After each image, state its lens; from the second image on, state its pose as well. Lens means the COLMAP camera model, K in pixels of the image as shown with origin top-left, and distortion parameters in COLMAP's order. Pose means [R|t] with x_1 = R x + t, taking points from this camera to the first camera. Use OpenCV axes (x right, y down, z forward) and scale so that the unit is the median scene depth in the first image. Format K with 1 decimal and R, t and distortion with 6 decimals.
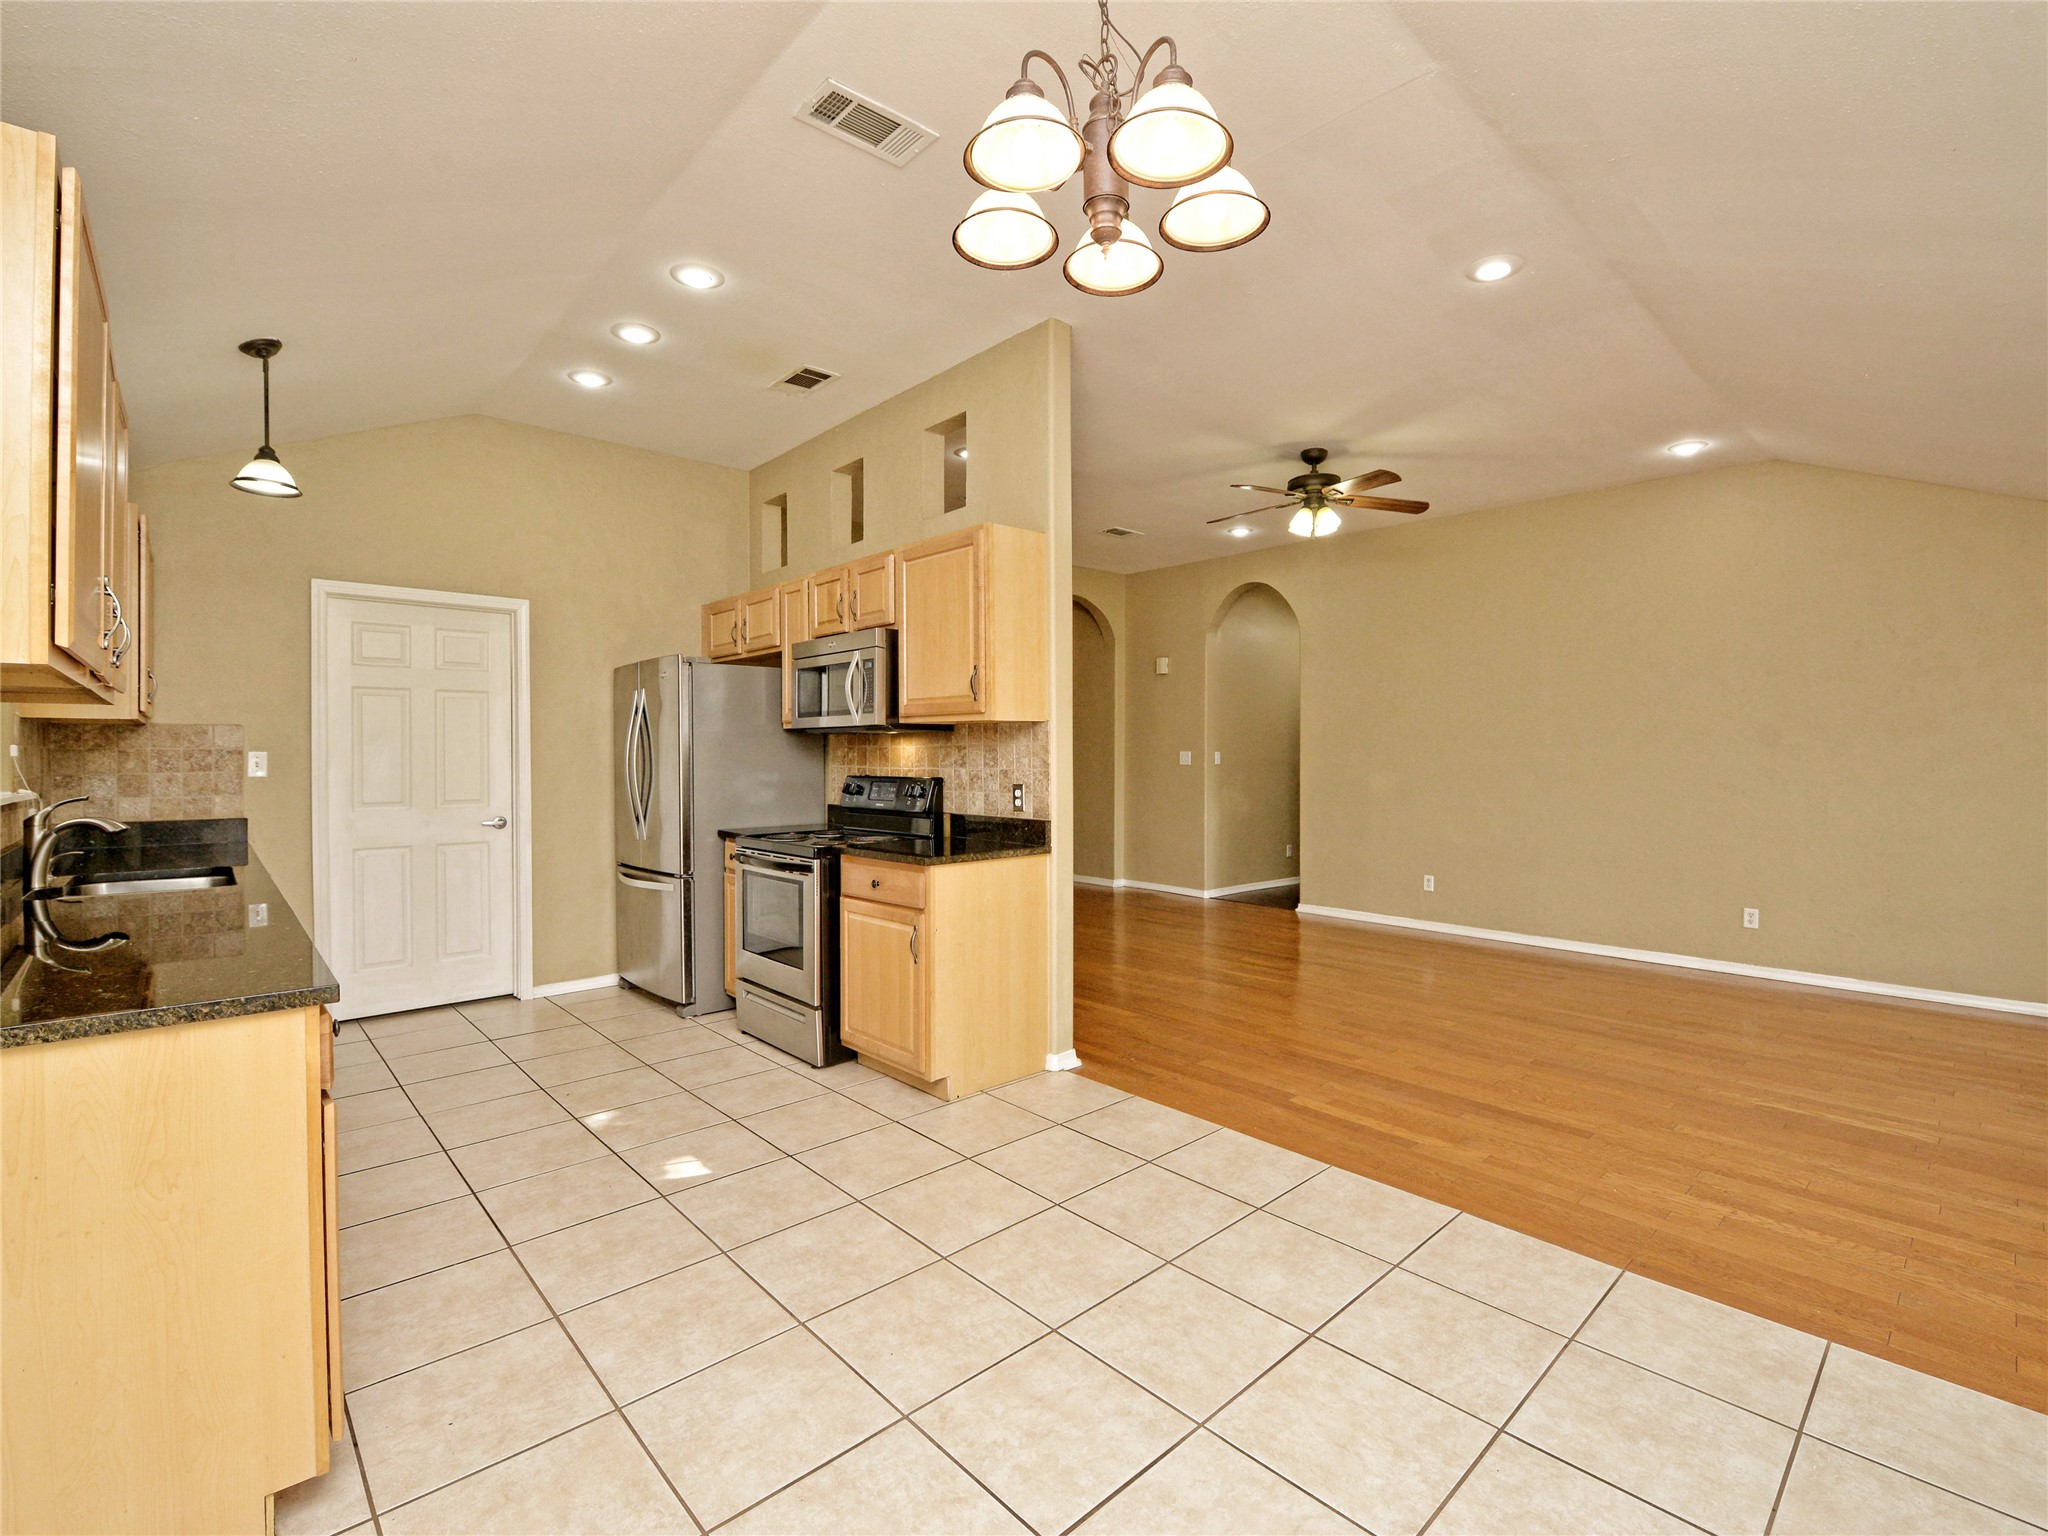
lens RADIAL K [[929.2, 0, 1025.1], [0, 929.2, 759.6], [0, 0, 1]] dist [-0.020068, 0.000206]
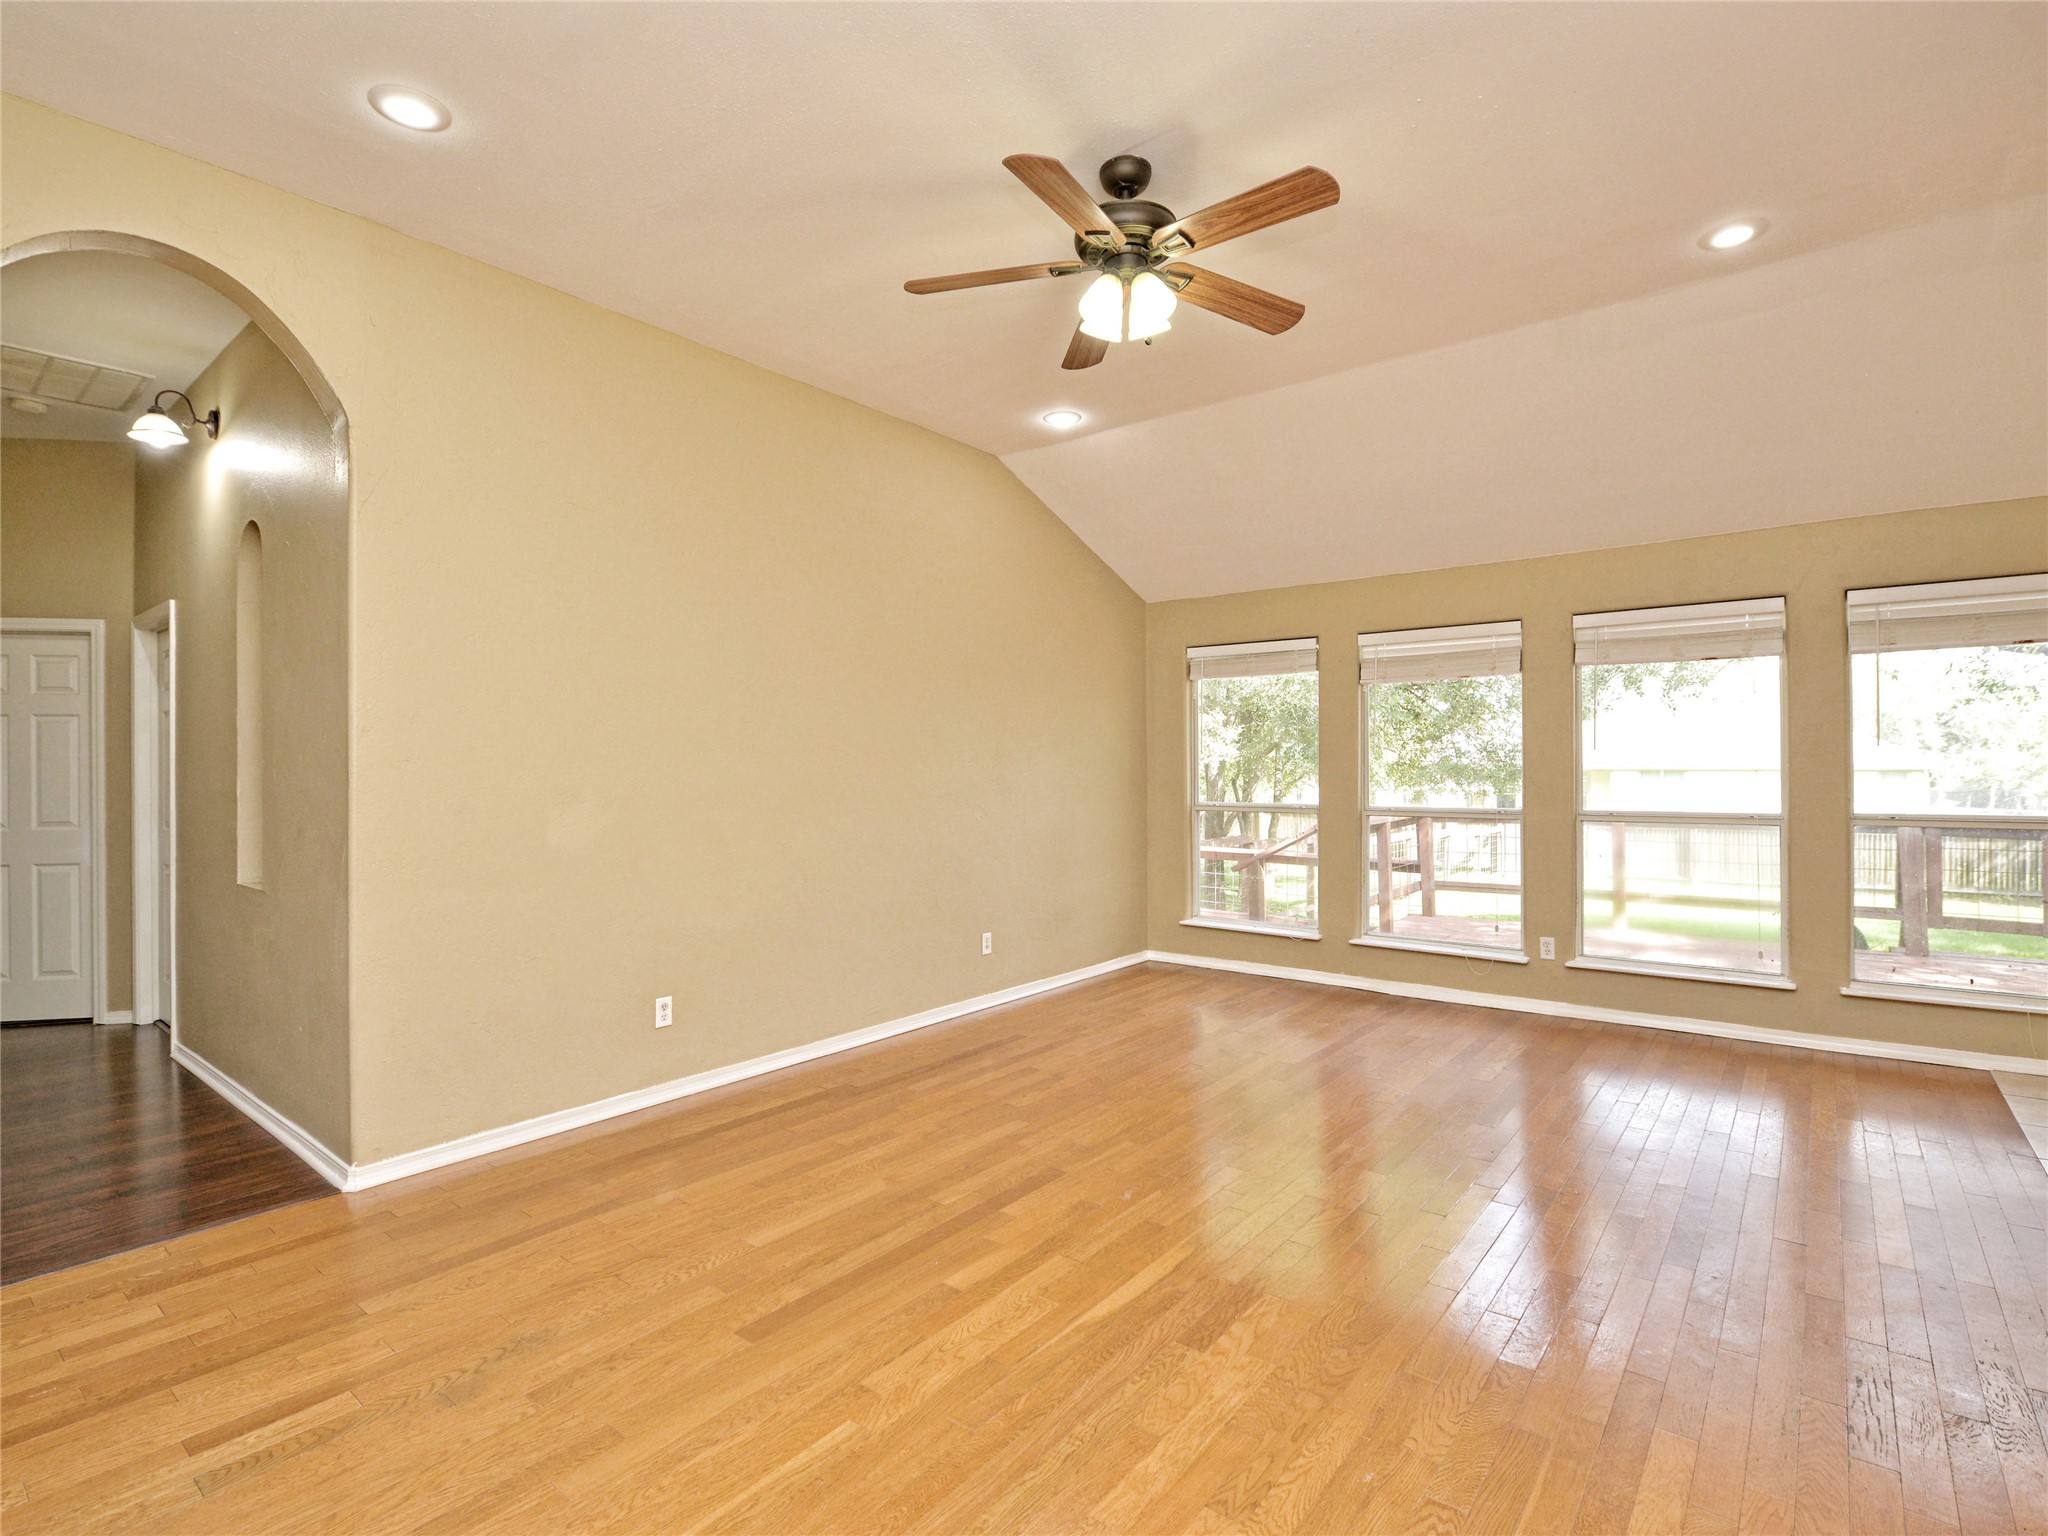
lens RADIAL K [[998.9, 0, 1028.9], [0, 998.9, 763.9], [0, 0, 1]] dist [-0.007803, -0.002241]
pose [[-0.157586, 0.001508, 0.987504, -0.220966], [0.010194, 0.999948, 0.000099, -0.010218], [-0.987453, 0.010082, -0.157593, 1.169917]]
